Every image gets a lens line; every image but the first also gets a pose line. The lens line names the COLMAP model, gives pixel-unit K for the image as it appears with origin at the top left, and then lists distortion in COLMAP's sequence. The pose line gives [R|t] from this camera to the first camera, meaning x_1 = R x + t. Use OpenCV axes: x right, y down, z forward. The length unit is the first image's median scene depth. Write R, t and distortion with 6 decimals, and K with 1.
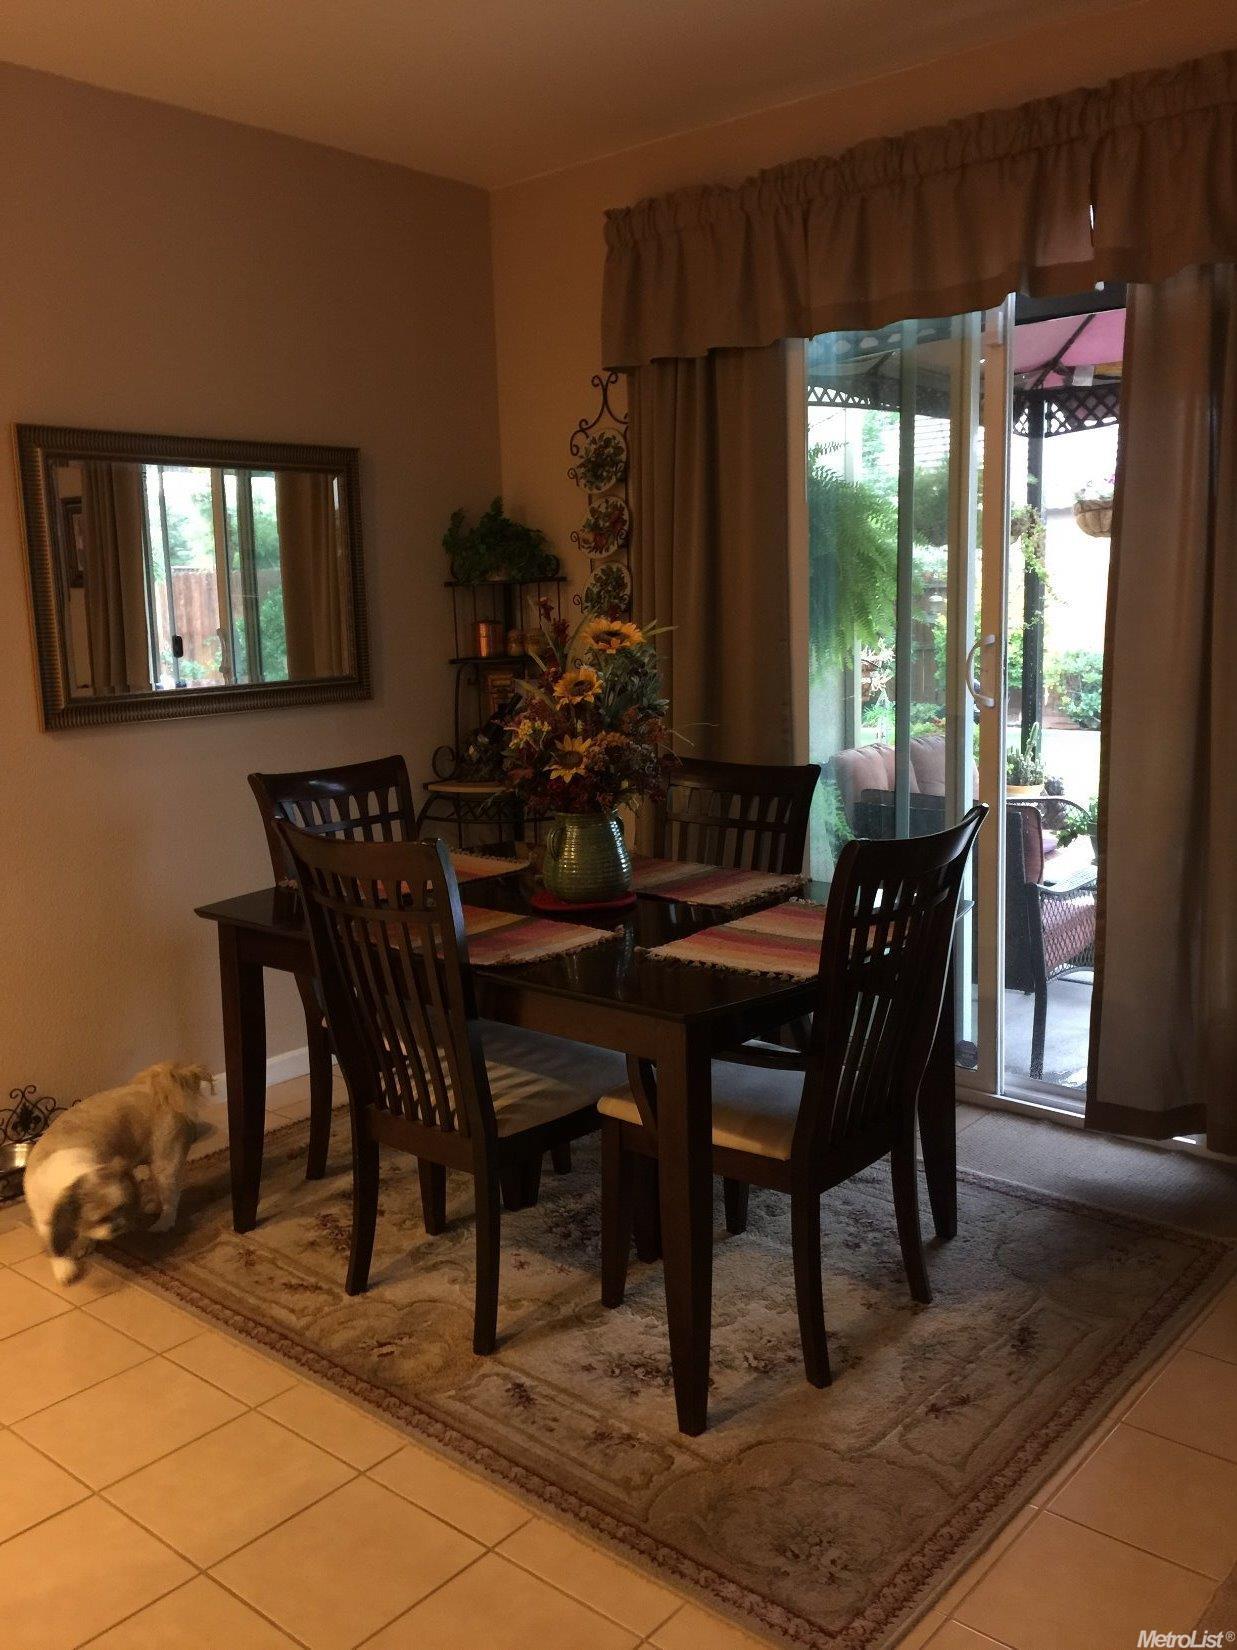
lens RADIAL K [[1410.7, 0, 616.9], [0, 1410.7, 815.4], [0, 0, 1]] dist [0.067988, -0.043260]
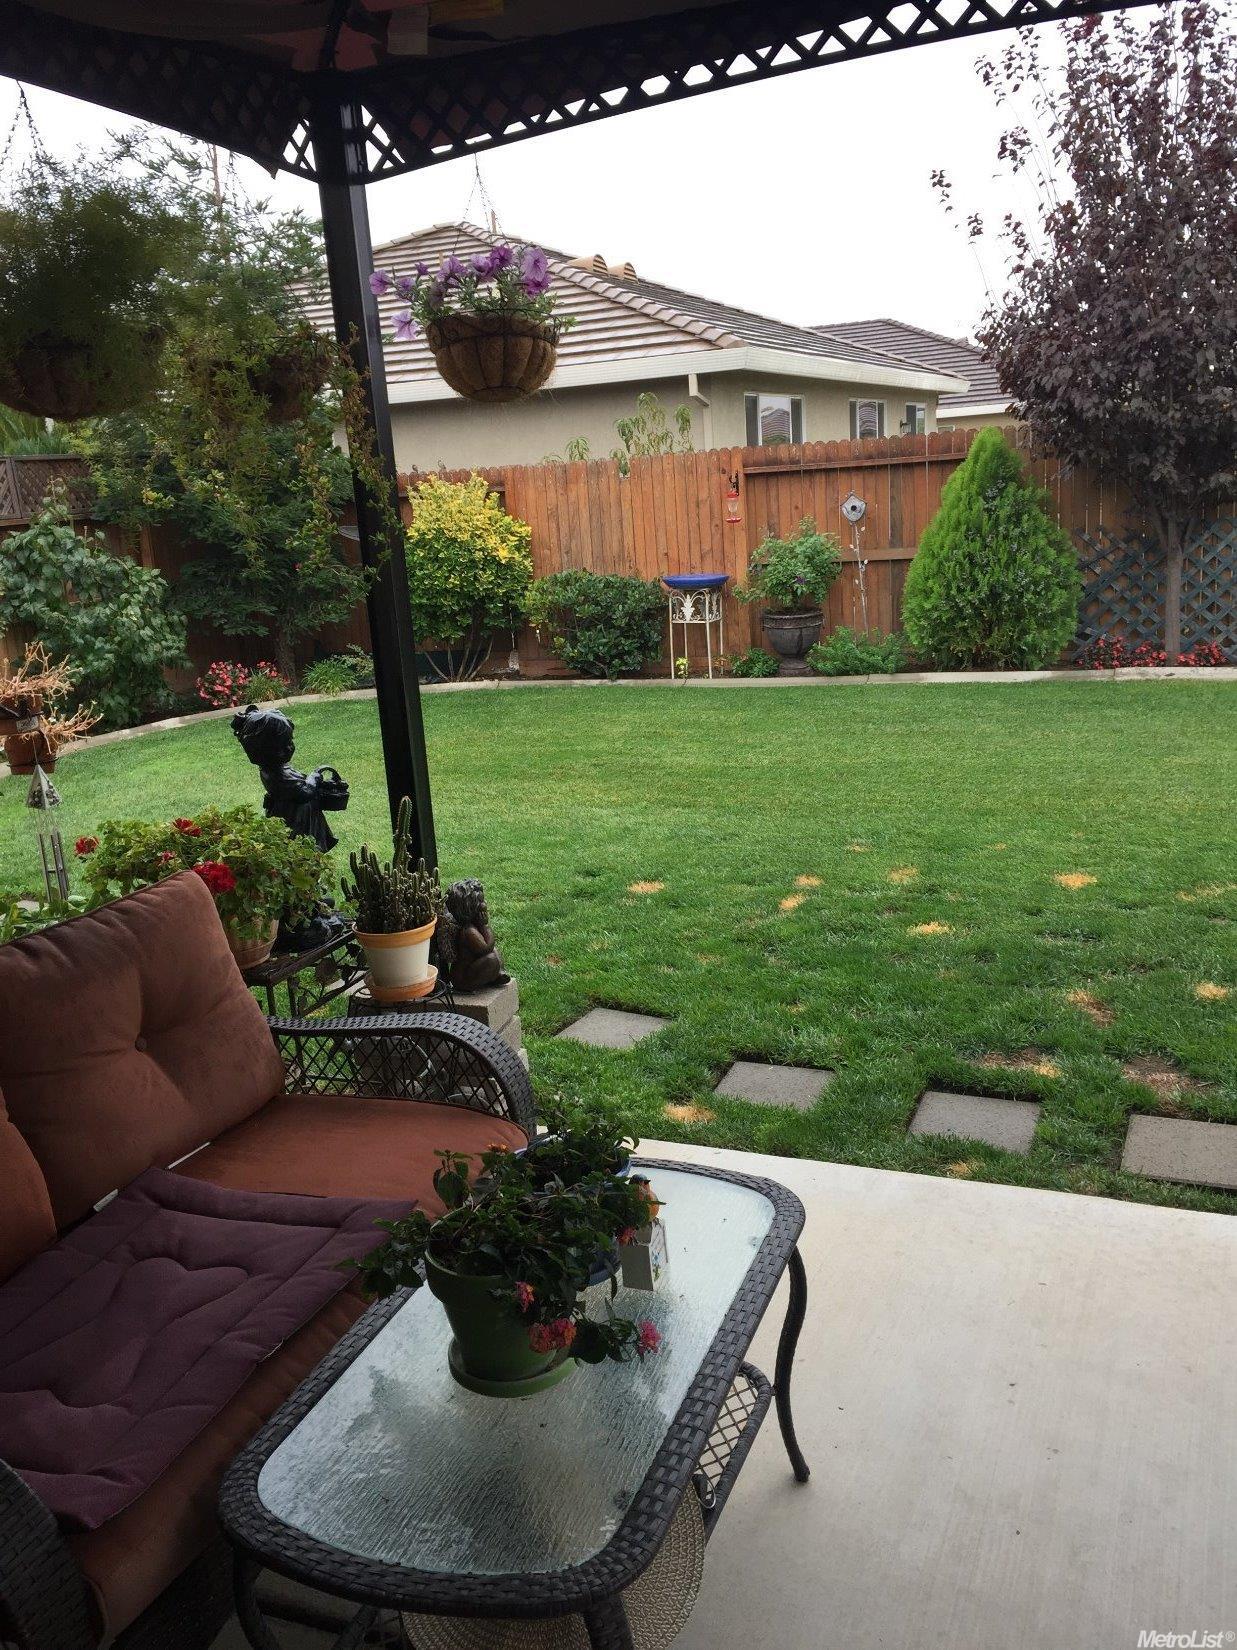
lens RADIAL K [[1410.7, 0, 615.9], [0, 1410.7, 823.5], [0, 0, 1]] dist [0.067988, -0.043260]
pose [[0.949164, -0.114683, 0.293149, 0.221426], [0.093831, 0.992015, 0.084279, -0.089847], [-0.300473, -0.052488, 0.952345, 0.522228]]
